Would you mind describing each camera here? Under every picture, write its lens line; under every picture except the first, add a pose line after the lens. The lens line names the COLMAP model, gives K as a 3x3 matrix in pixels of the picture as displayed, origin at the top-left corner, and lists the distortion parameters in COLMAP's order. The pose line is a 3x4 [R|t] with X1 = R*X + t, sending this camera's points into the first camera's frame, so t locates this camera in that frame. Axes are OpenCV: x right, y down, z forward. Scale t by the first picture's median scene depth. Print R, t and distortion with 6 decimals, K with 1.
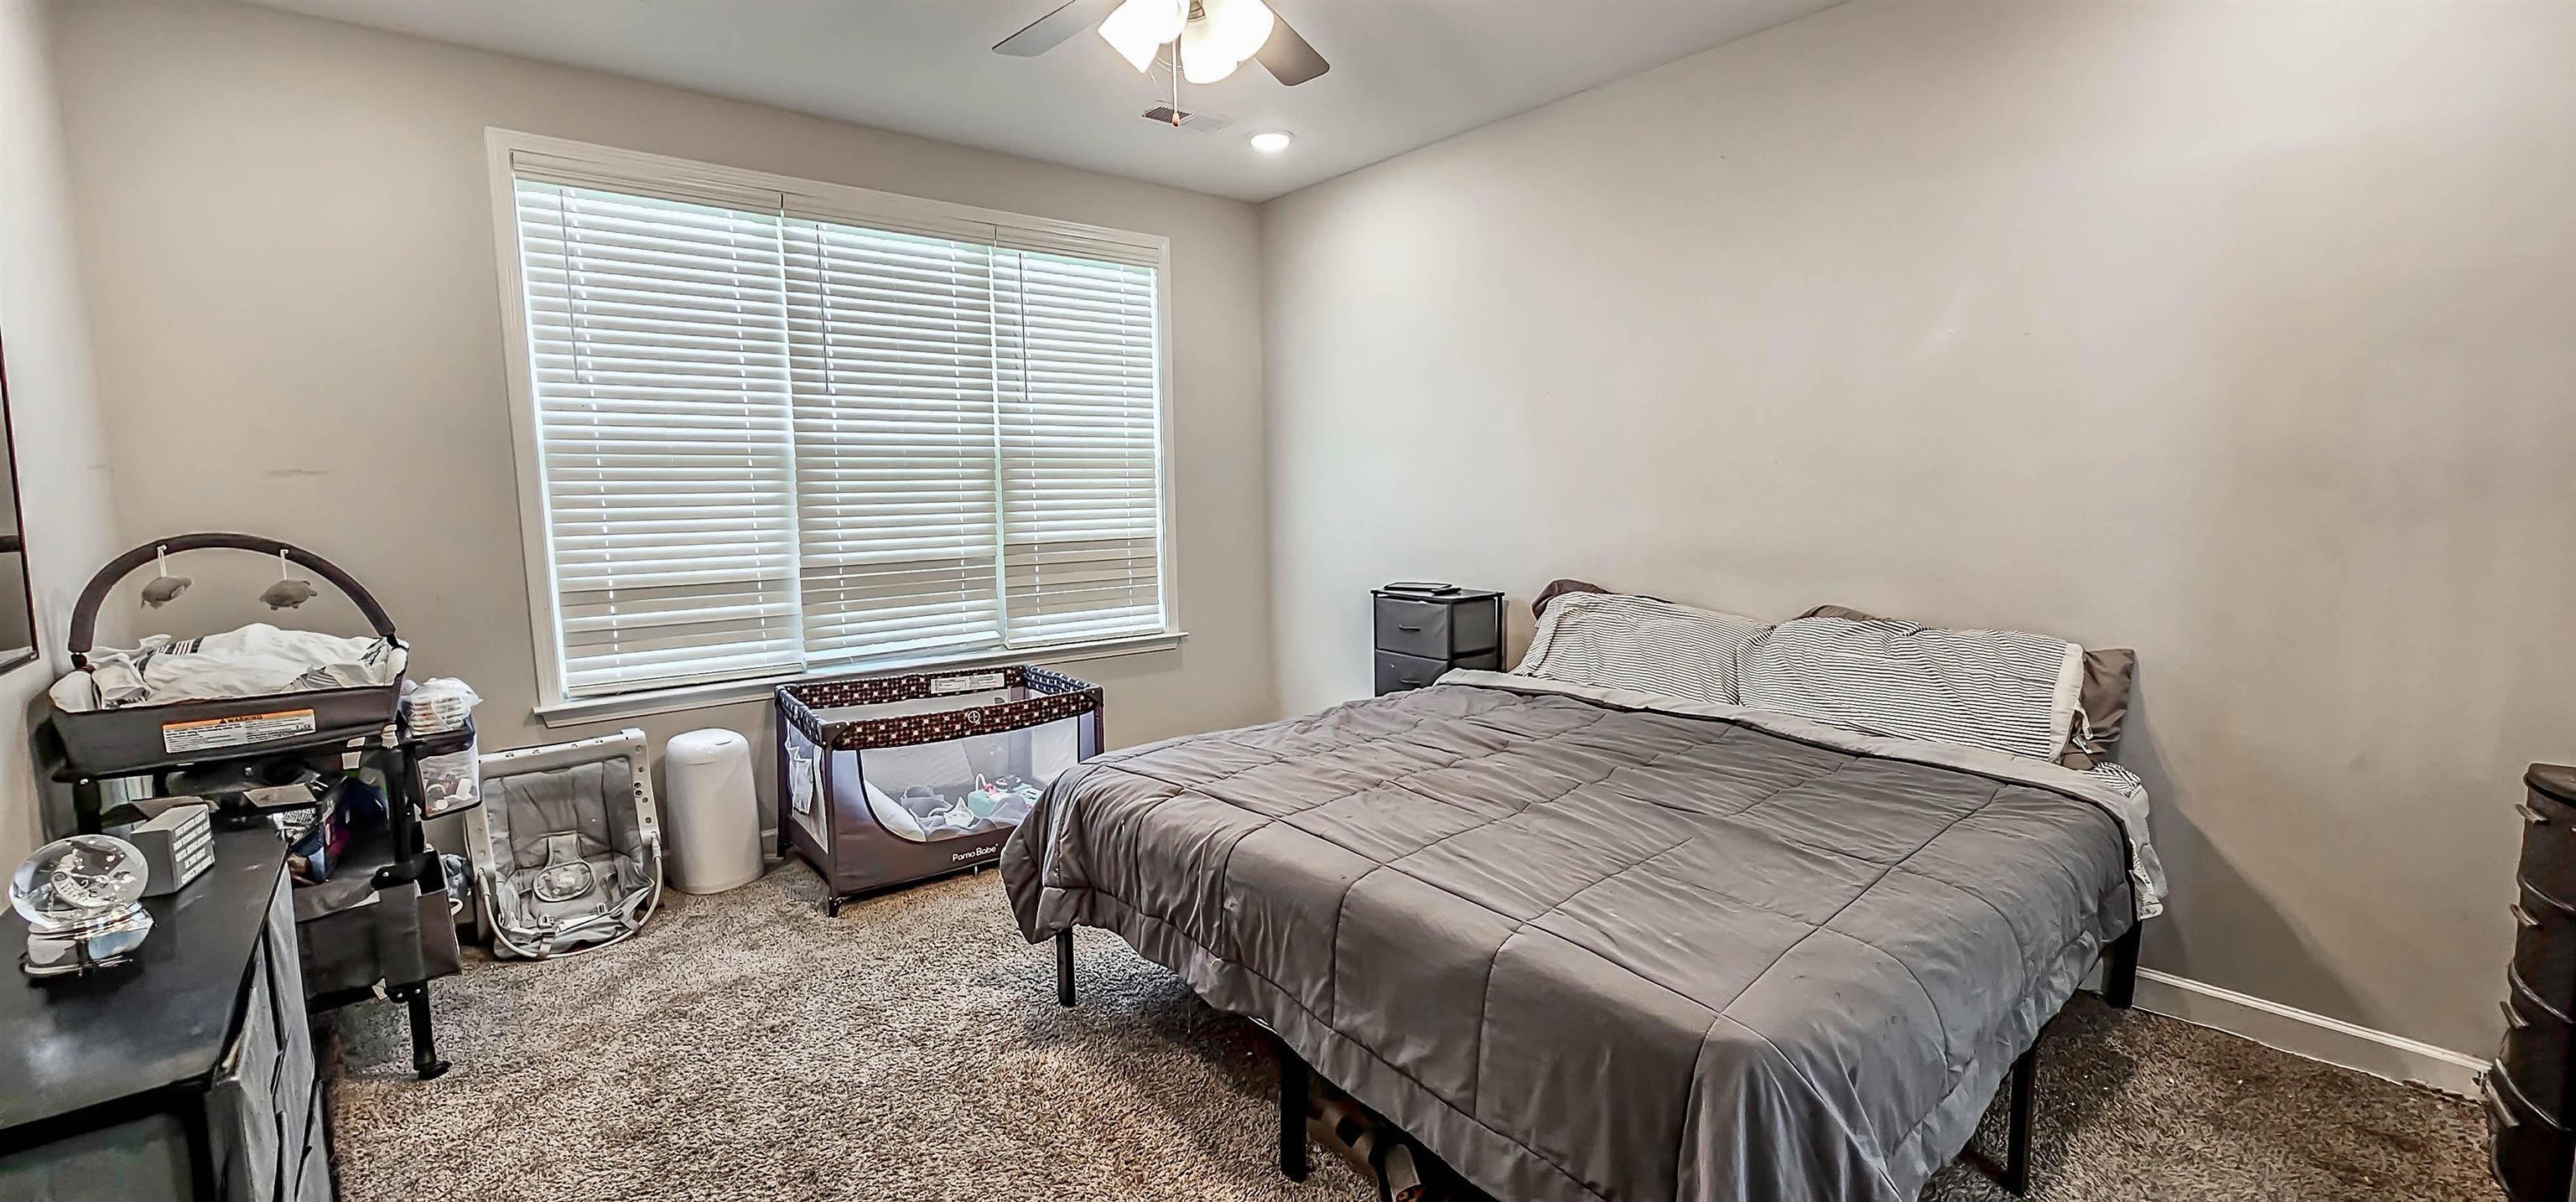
lens RADIAL K [[1066.3, 0, 1286.6], [0, 1066.3, 595.1], [0, 0, 1]] dist [0.000337, -0.000160]
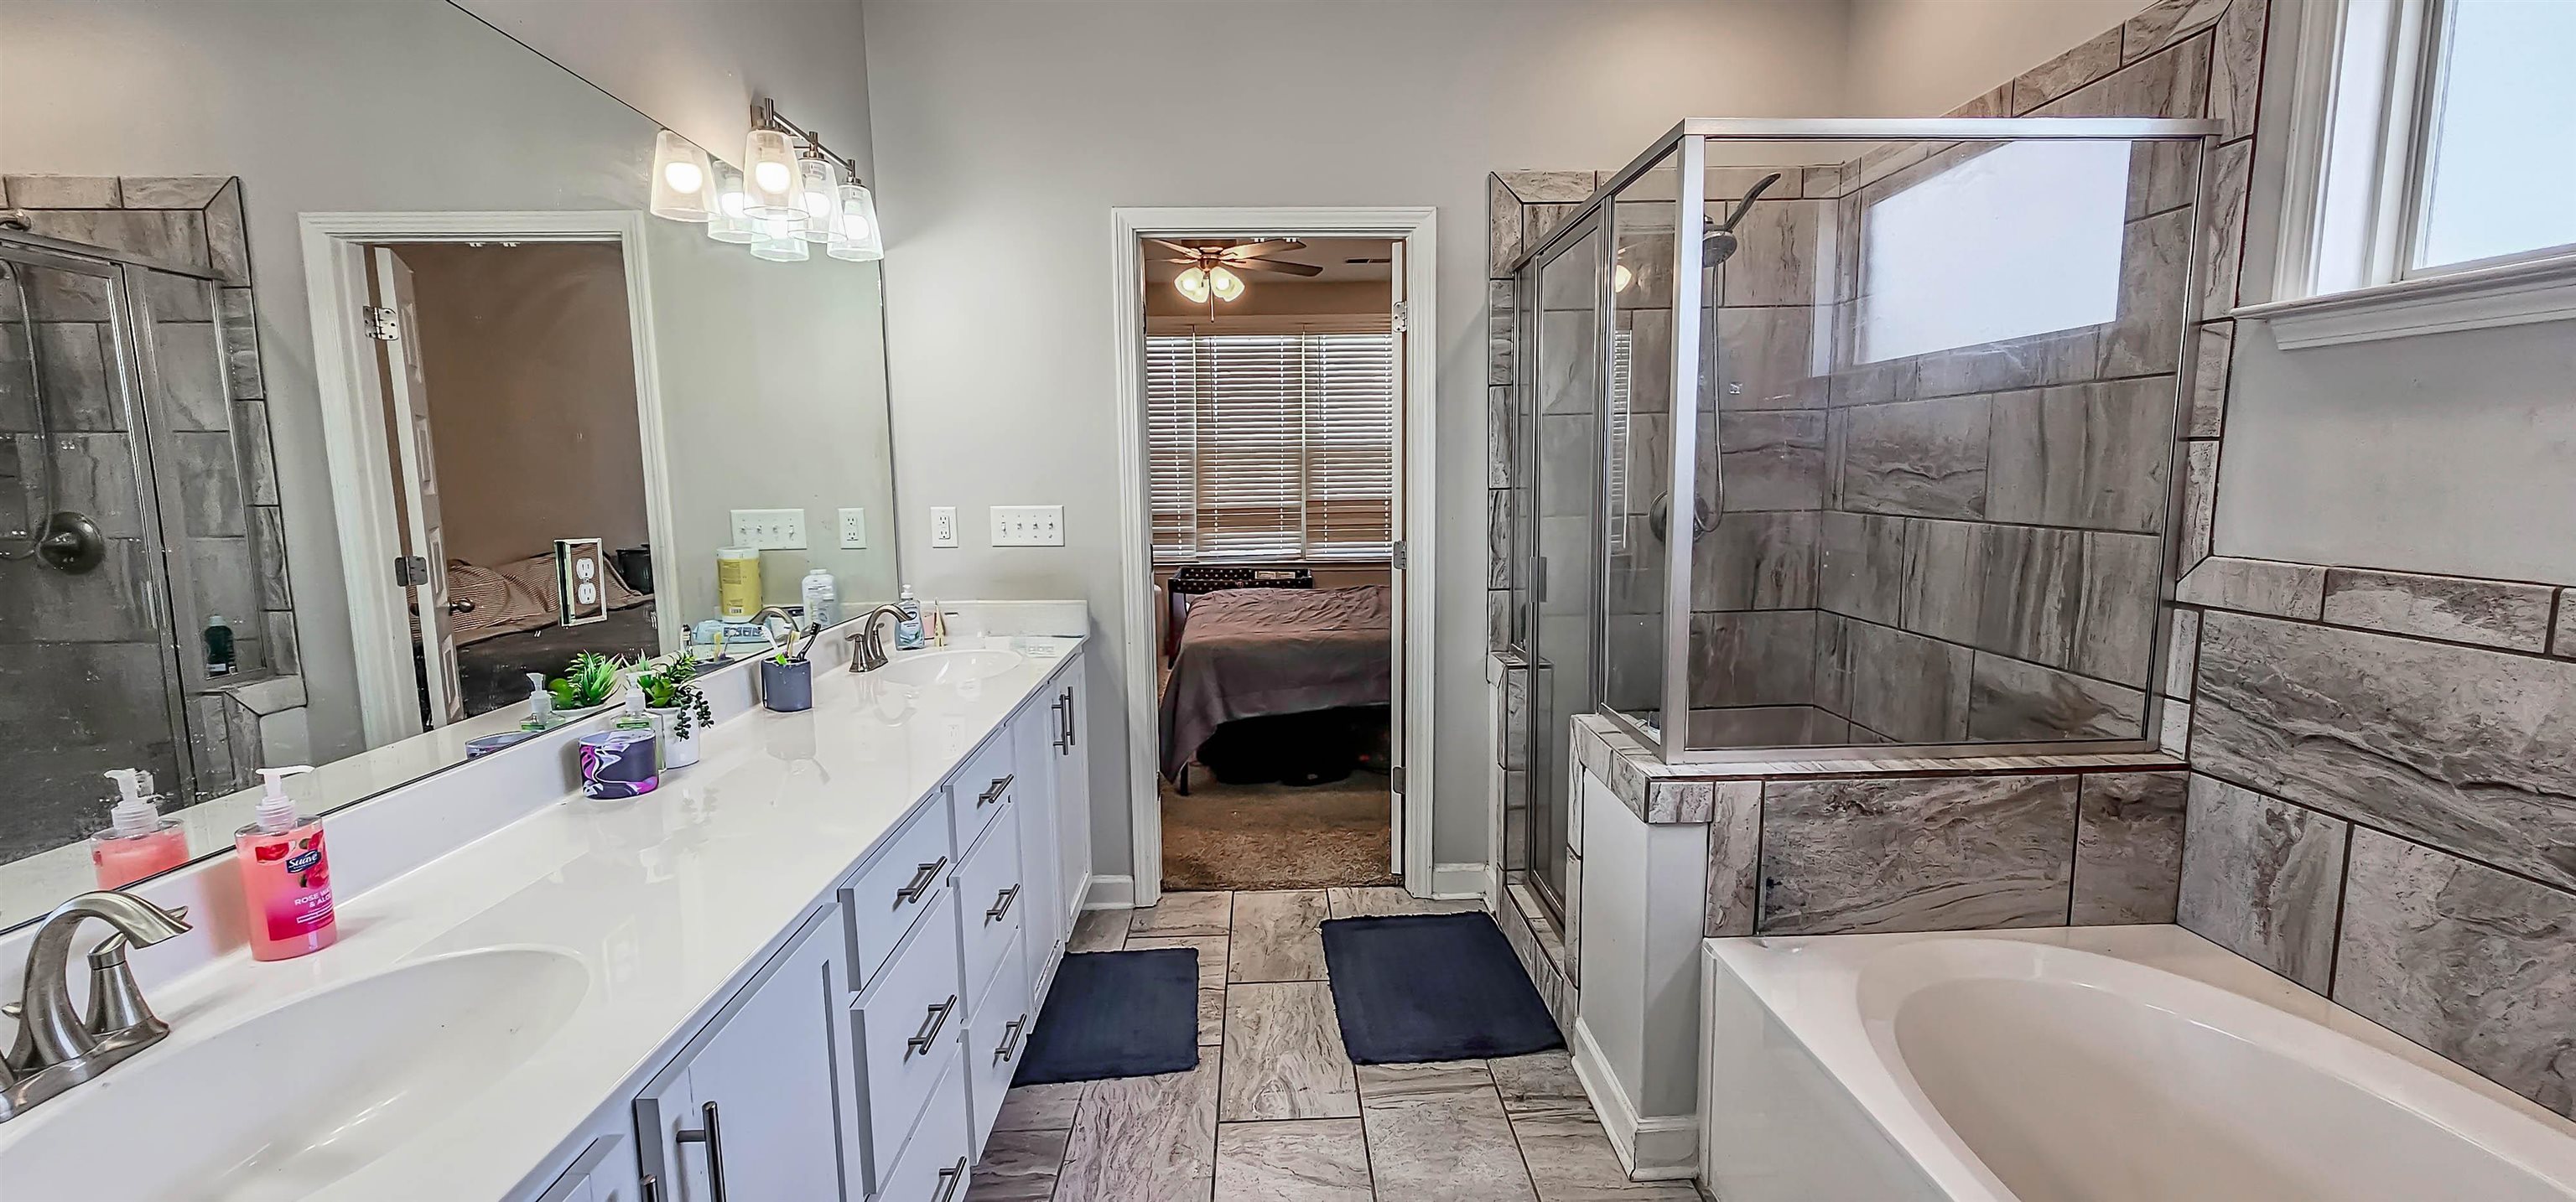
lens RADIAL K [[1066.3, 0, 1295.2], [0, 1066.3, 602.9], [0, 0, 1]] dist [0.000337, -0.000160]
pose [[0.785125, 0.082897, -0.613765, 0.851665], [-0.060828, 0.996532, 0.056784, 0.022835], [0.616343, -0.007249, 0.787444, -0.426754]]
